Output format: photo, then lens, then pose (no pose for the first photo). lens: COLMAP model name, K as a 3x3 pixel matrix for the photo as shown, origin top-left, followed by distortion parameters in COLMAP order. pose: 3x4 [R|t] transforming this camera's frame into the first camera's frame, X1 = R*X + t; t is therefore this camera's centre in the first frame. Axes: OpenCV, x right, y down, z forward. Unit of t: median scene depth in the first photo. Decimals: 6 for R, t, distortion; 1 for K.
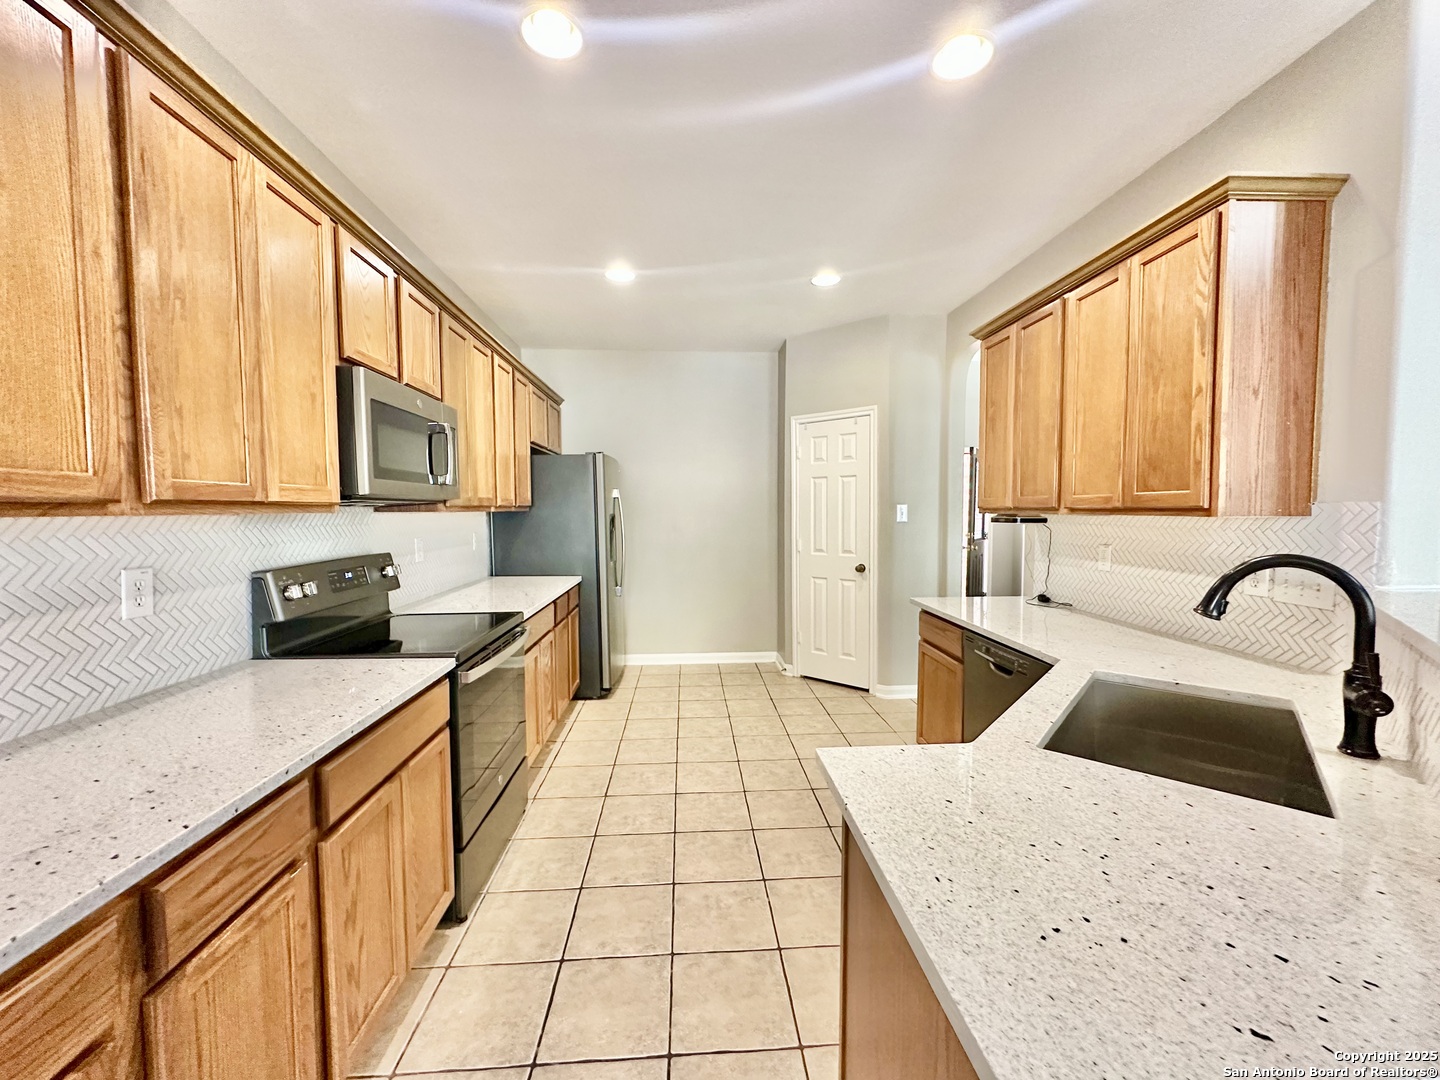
lens RADIAL K [[572.4, 0, 718.3], [0, 572.4, 537.3], [0, 0, 1]] dist [-0.000884, 0.000108]
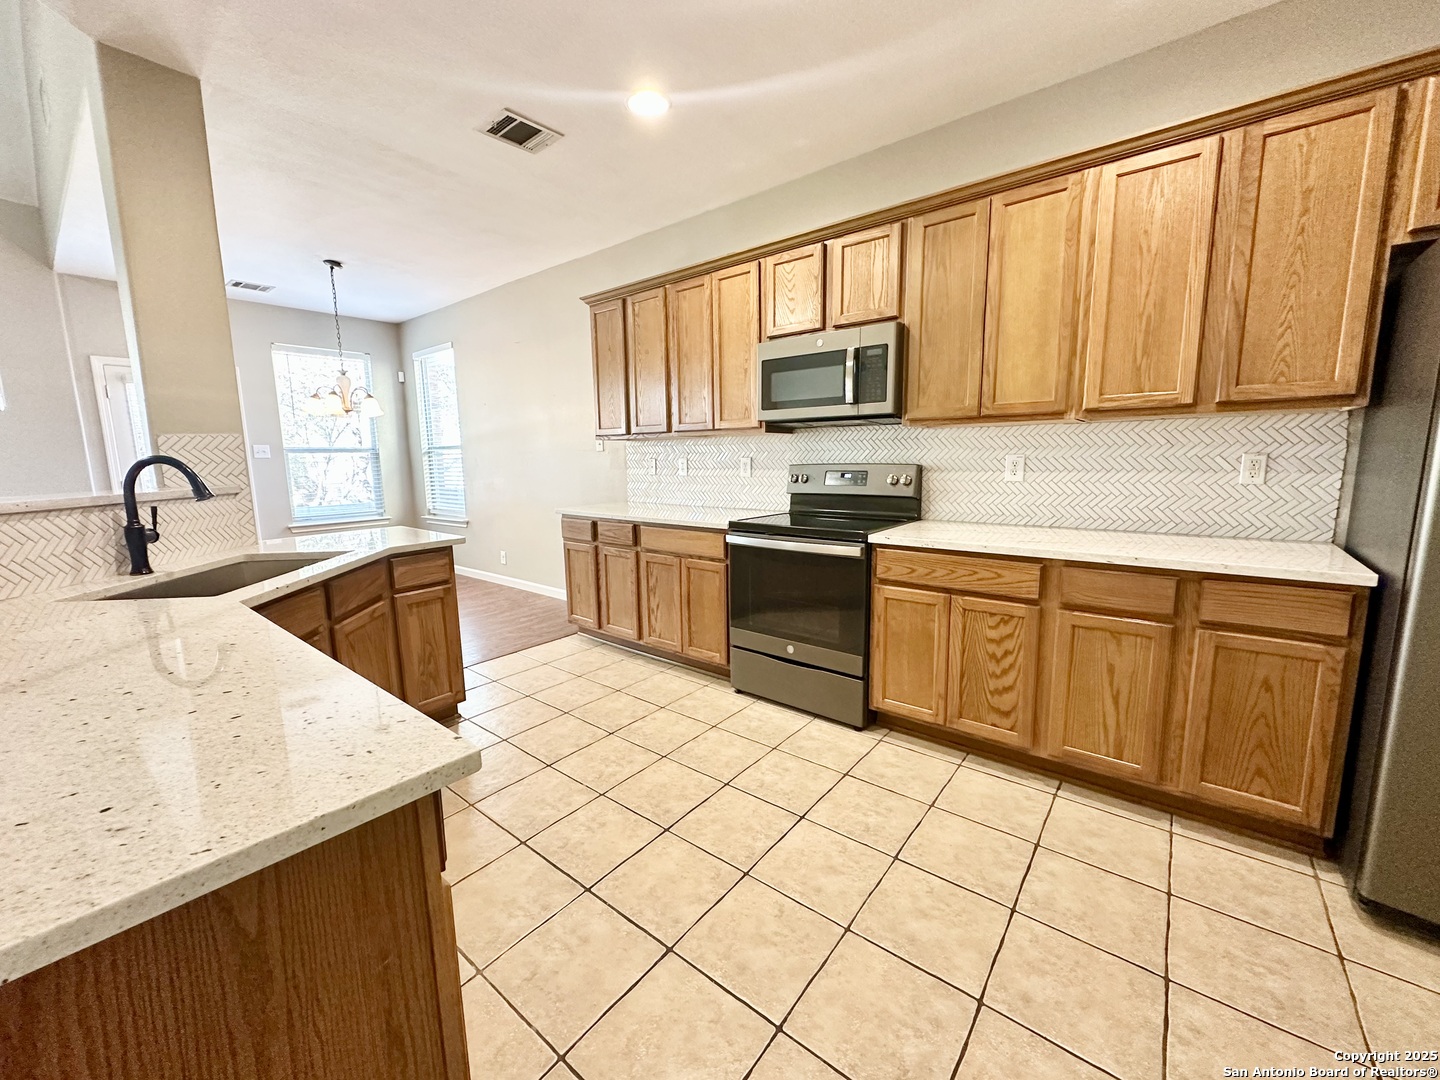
lens RADIAL K [[571.5, 0, 718.8], [0, 571.5, 539.3], [0, 0, 1]] dist [-0.003163, 0.000302]
pose [[-0.676116, 0.121501, -0.726708, 0.625402], [-0.019894, 0.982939, 0.182850, -0.031805], [0.736526, 0.138085, -0.662164, 1.777764]]
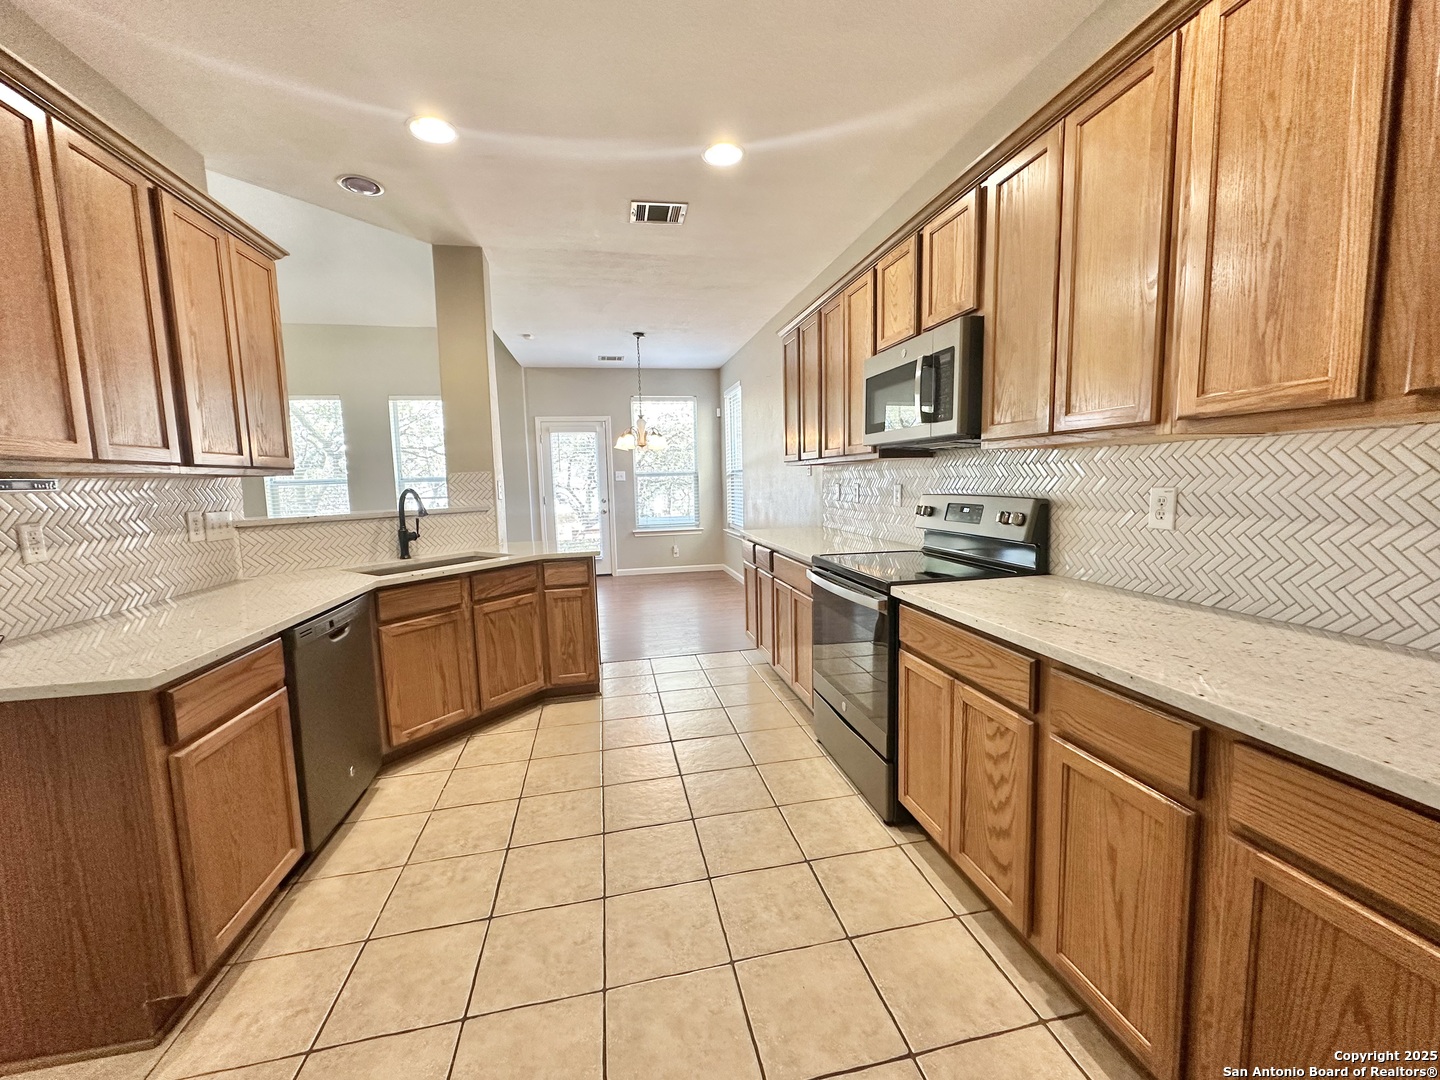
lens RADIAL K [[572.4, 0, 718.3], [0, 572.4, 537.3], [0, 0, 1]] dist [-0.000884, 0.000108]
pose [[-0.989695, 0.042493, -0.136740, -0.013436], [0.021176, 0.987887, 0.153725, -0.065330], [0.141616, 0.149245, -0.978607, 2.104387]]
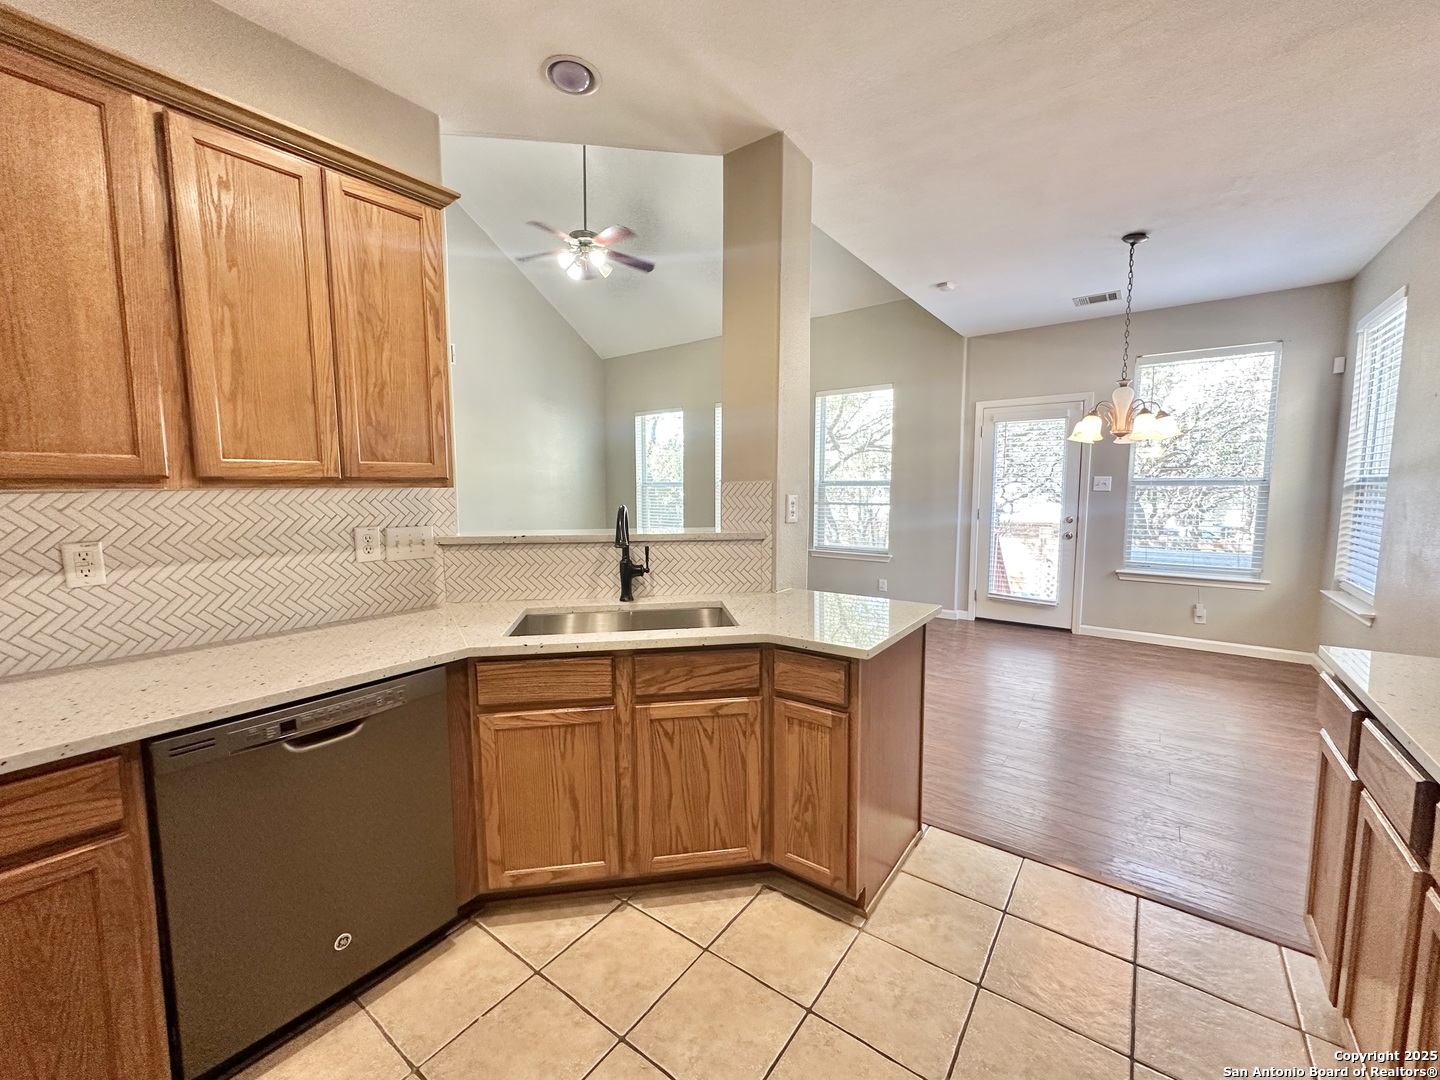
lens RADIAL K [[572.4, 0, 718.3], [0, 572.4, 537.3], [0, 0, 1]] dist [-0.000884, 0.000108]
pose [[-0.762176, -0.055196, 0.645012, -0.236005], [0.038131, 0.990801, 0.129844, -0.051622], [-0.646246, 0.123559, -0.753060, 1.225547]]
